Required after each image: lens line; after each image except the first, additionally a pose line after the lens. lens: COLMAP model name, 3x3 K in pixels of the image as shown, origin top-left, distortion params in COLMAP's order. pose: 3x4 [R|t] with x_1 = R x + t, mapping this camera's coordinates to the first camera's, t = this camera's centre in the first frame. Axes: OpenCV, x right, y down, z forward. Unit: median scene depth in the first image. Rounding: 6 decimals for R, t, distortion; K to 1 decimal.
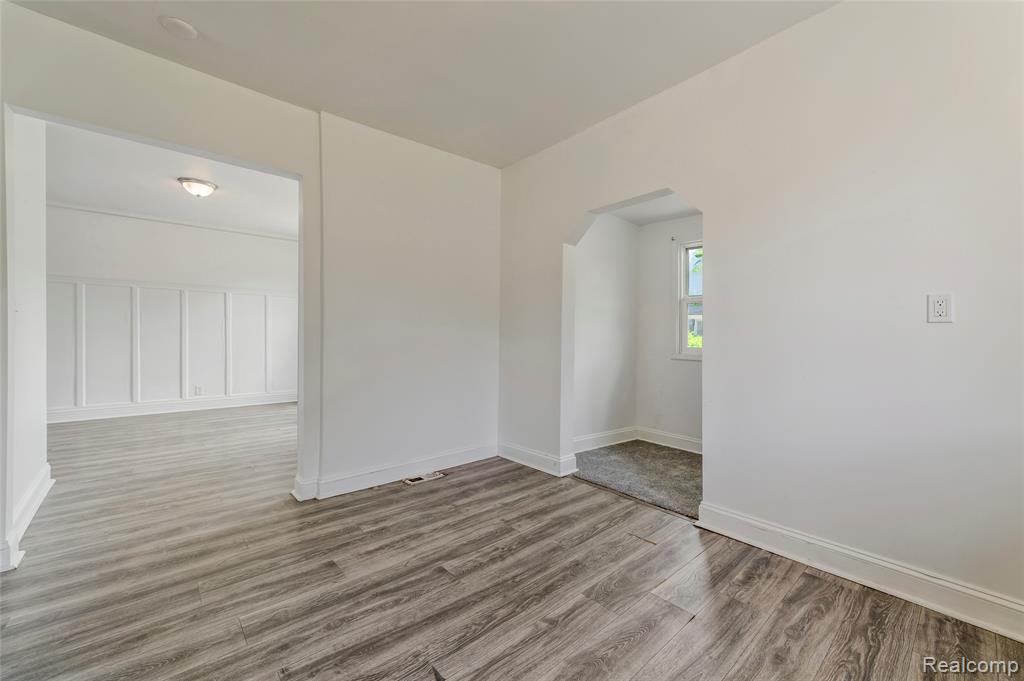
lens RADIAL K [[409.4, 0, 507.7], [0, 409.4, 334.8], [0, 0, 1]] dist [0.001554, 0.000160]
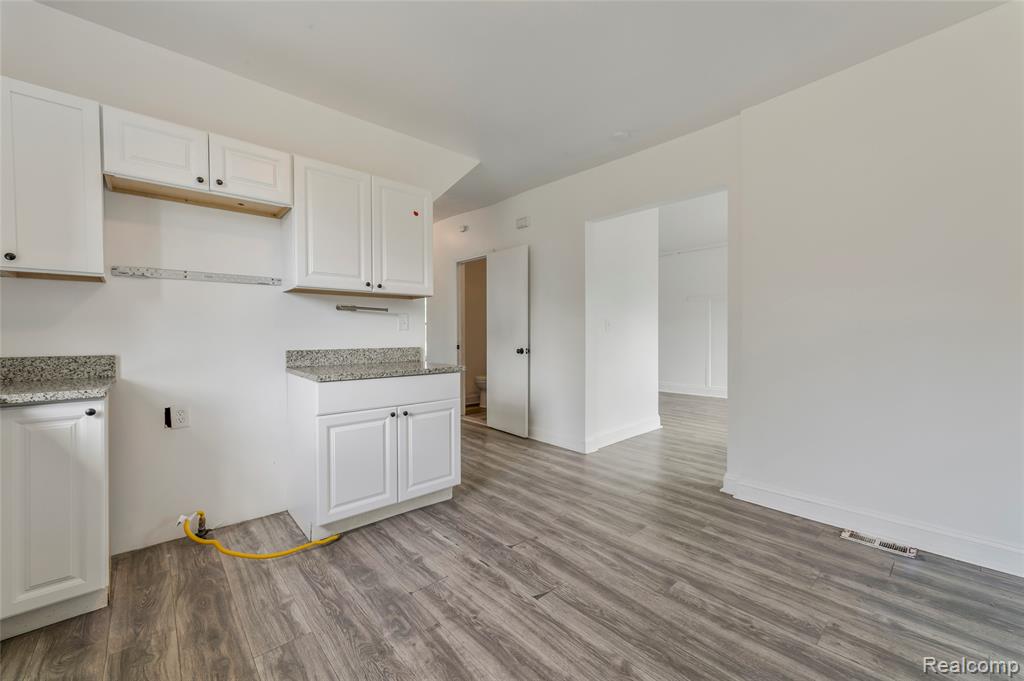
lens RADIAL K [[409.4, 0, 510.0], [0, 409.4, 343.2], [0, 0, 1]] dist [0.001554, 0.000160]
pose [[0.016984, 0.016180, -0.999725, 0.651956], [0.002480, 0.999865, 0.016225, -0.001968], [0.999853, -0.002755, 0.016942, 0.506988]]
